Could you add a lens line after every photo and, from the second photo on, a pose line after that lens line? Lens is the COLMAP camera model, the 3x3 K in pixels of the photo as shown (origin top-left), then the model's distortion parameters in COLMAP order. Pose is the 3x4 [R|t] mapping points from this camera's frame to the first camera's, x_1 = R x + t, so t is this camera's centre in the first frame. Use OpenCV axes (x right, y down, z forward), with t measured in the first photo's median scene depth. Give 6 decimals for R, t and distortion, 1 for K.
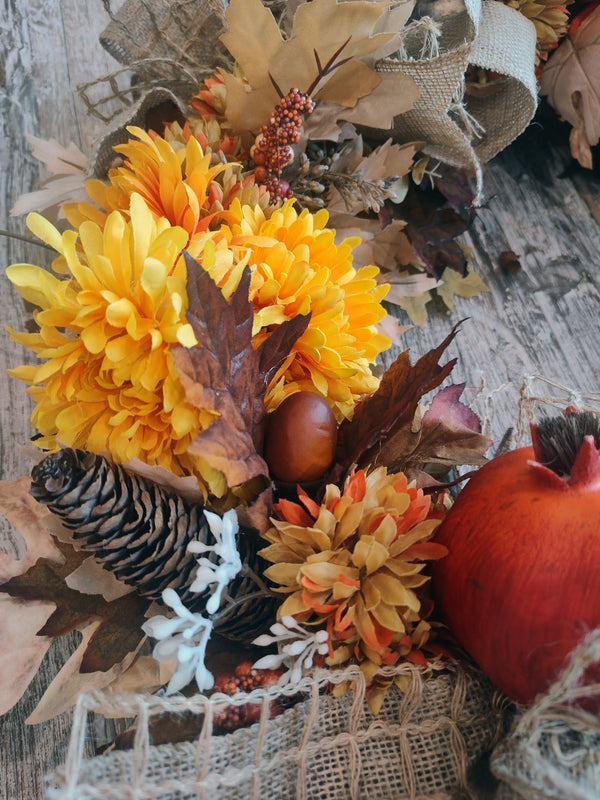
lens RADIAL K [[570.9, 0, 295.1], [0, 570.9, 398.4], [0, 0, 1]] dist [-0.013248, -0.003020]
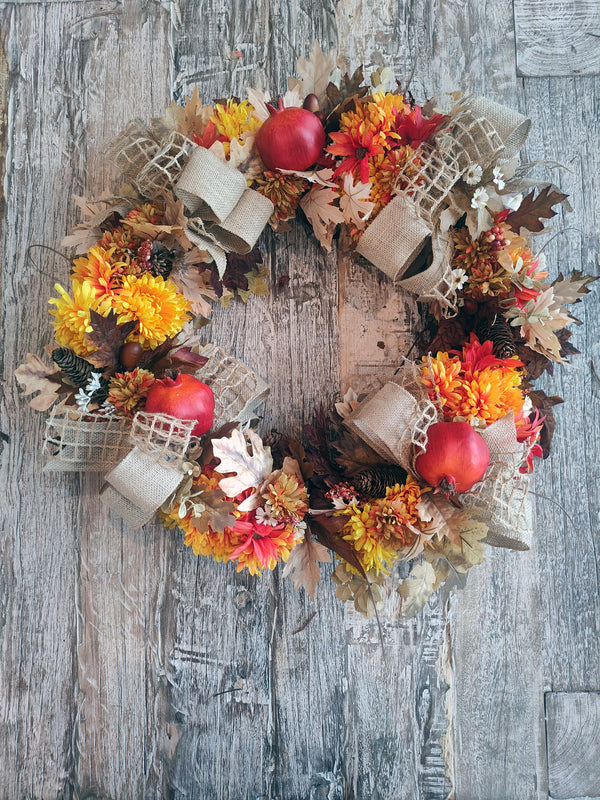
lens RADIAL K [[570.9, 0, 295.3], [0, 570.9, 403.9], [0, 0, 1]] dist [-0.013248, -0.003020]
pose [[0.967929, 0.230247, -0.100499, 0.775942], [-0.188717, 0.930442, 0.314108, -0.516512], [0.165831, -0.285068, 0.944053, -1.201044]]
